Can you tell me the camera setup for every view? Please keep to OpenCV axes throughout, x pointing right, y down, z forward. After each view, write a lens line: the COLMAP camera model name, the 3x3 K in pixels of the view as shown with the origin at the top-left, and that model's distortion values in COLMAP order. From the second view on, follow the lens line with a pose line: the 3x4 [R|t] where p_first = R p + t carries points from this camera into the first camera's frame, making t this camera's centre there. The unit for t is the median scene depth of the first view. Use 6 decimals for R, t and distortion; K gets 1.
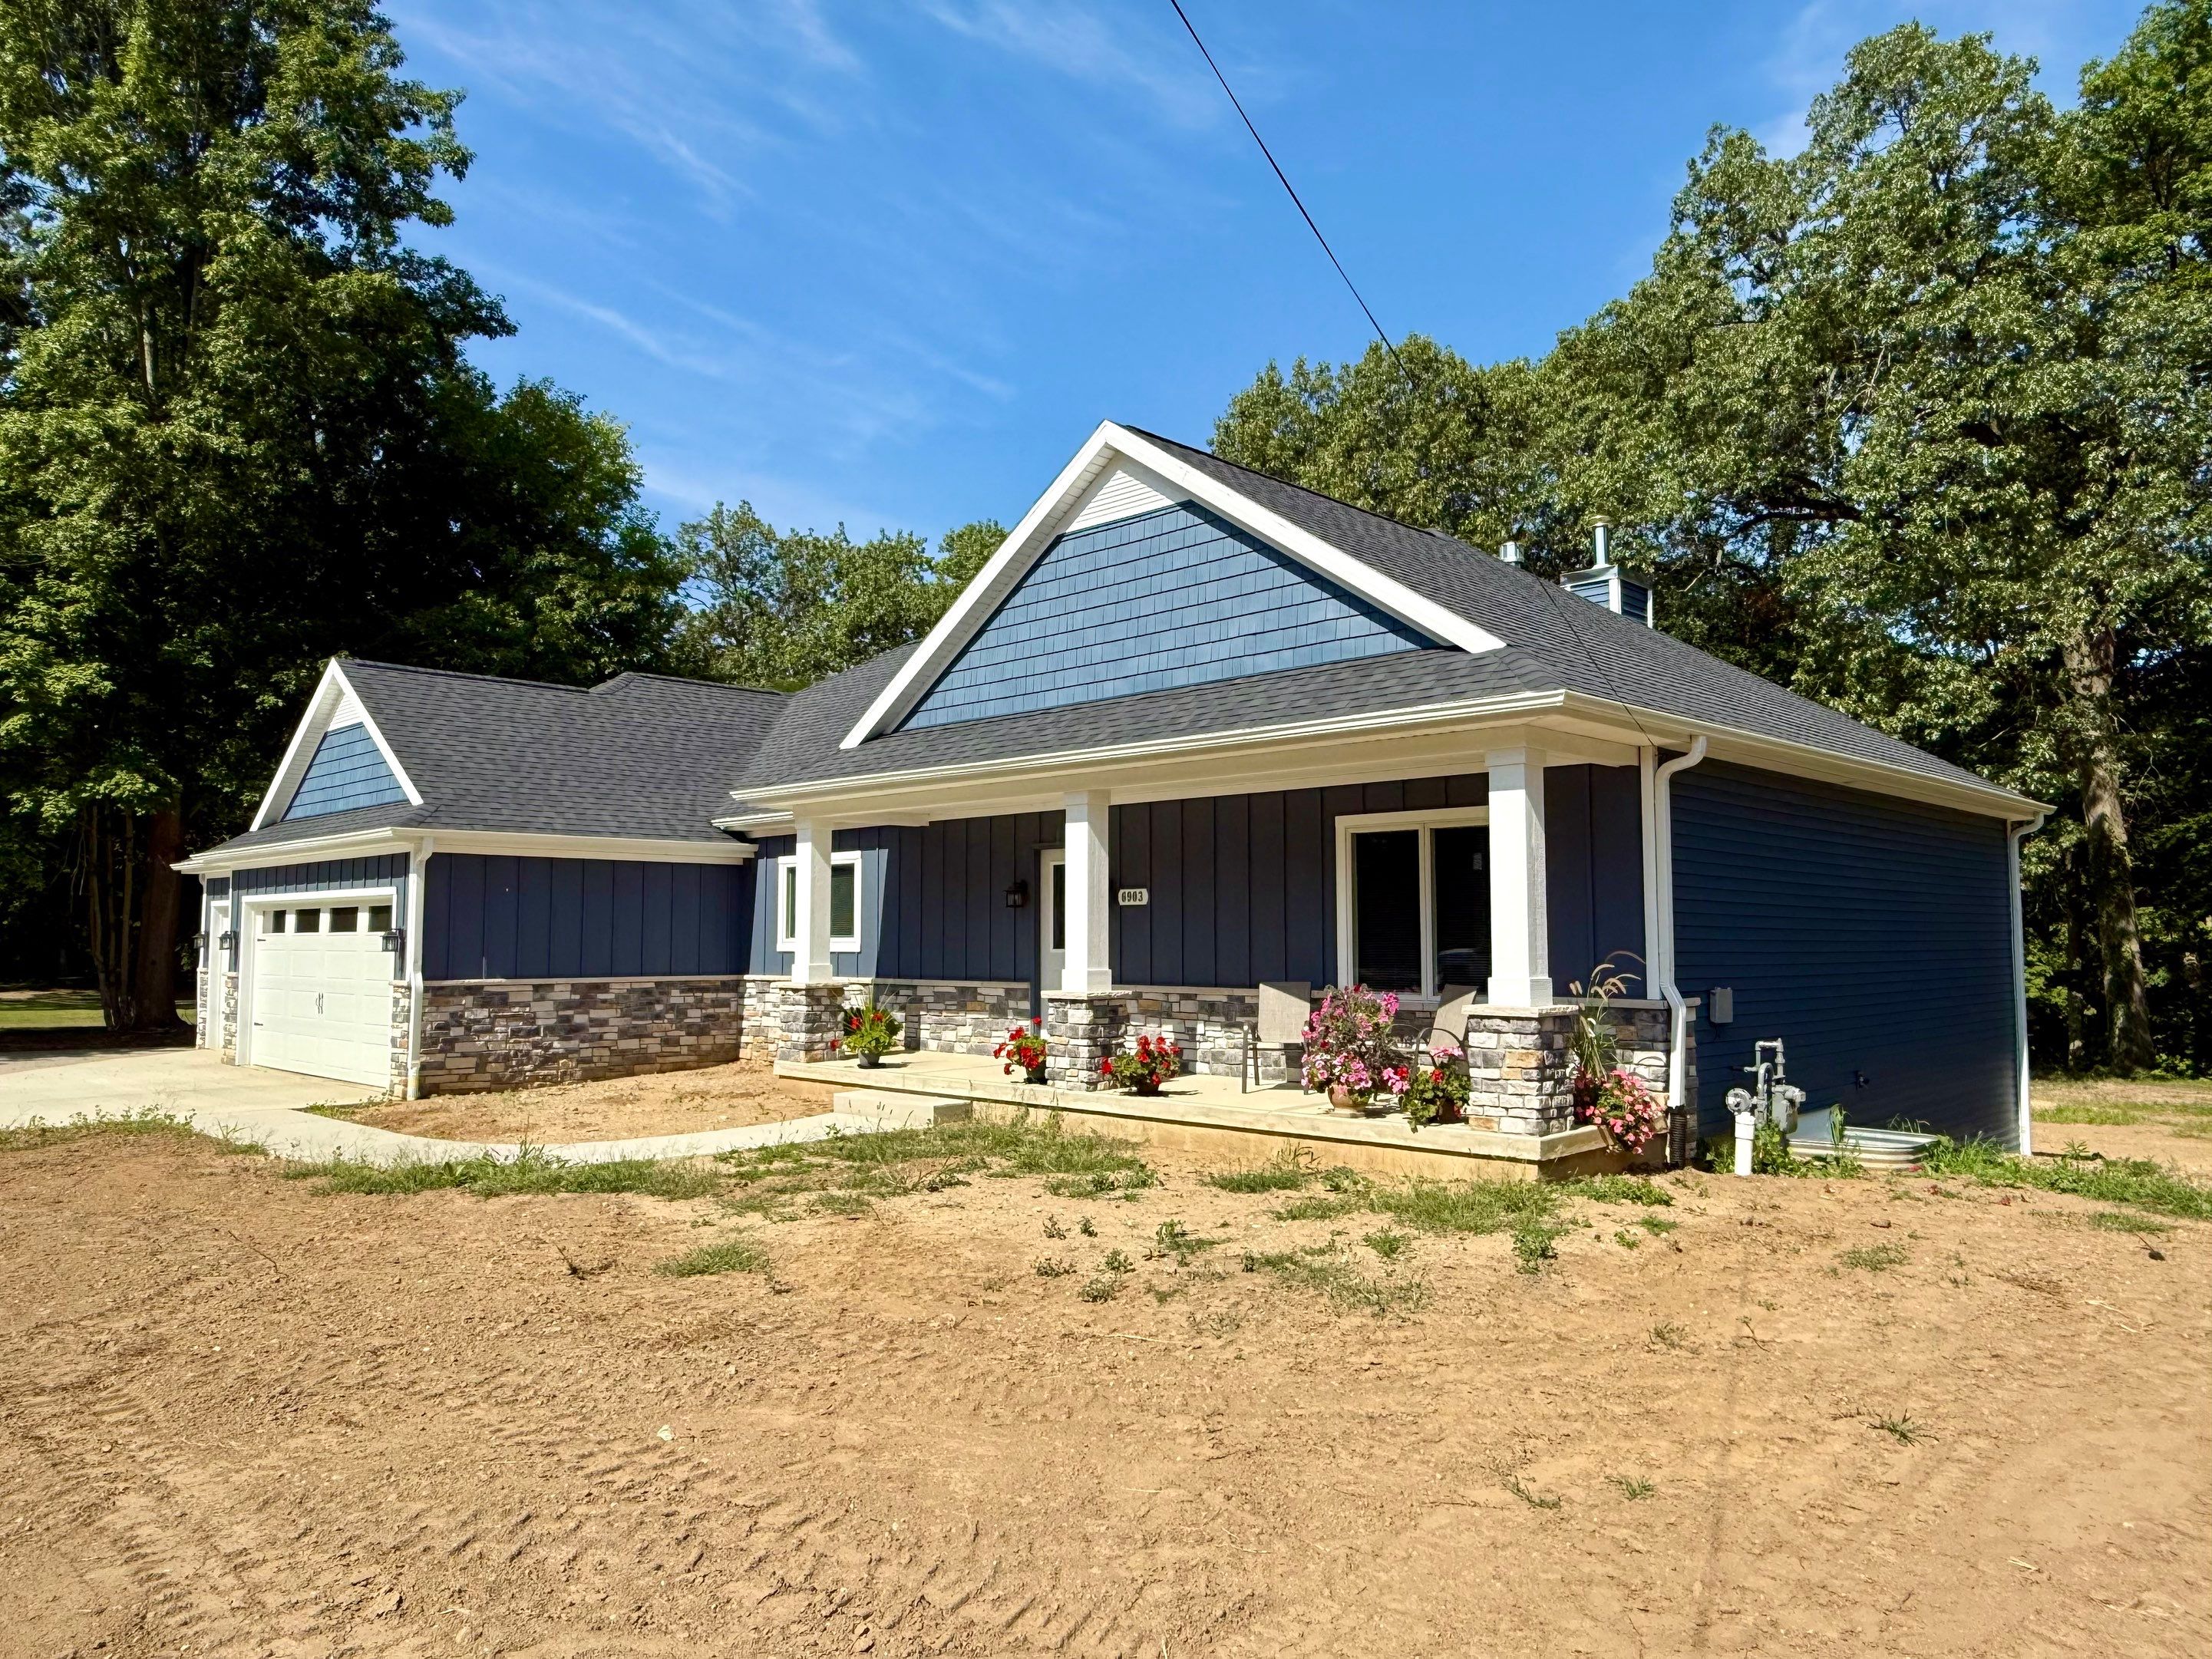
lens RADIAL K [[1483.7, 0, 1092.3], [0, 1483.7, 826.6], [0, 0, 1]] dist [-0.001214, -0.000232]
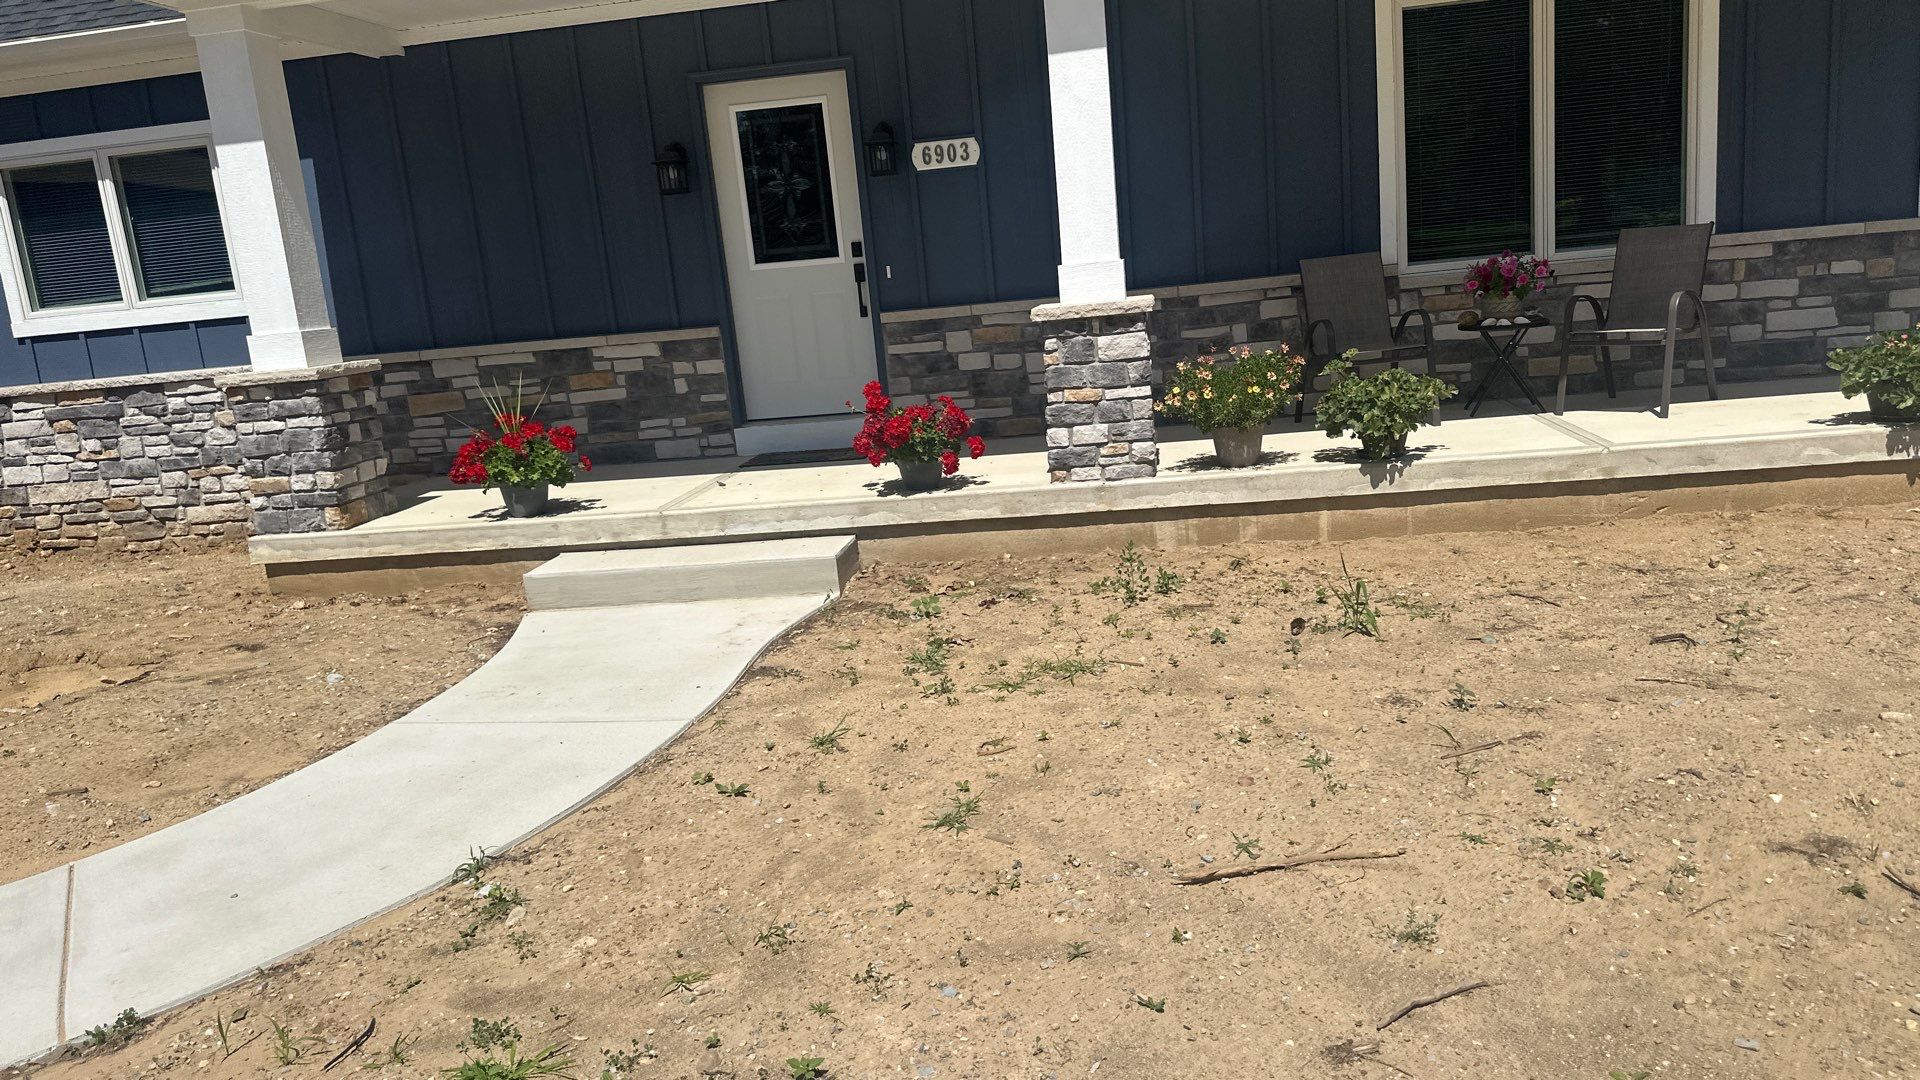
lens RADIAL K [[1333.9, 0, 974.3], [0, 1333.9, 543.3], [0, 0, 1]] dist [0.089715, -0.116781]
pose [[0.794173, -0.190083, 0.577198, -0.262745], [0.042744, 0.964941, 0.258963, 0.051176], [-0.606187, -0.180989, 0.774455, 0.478108]]
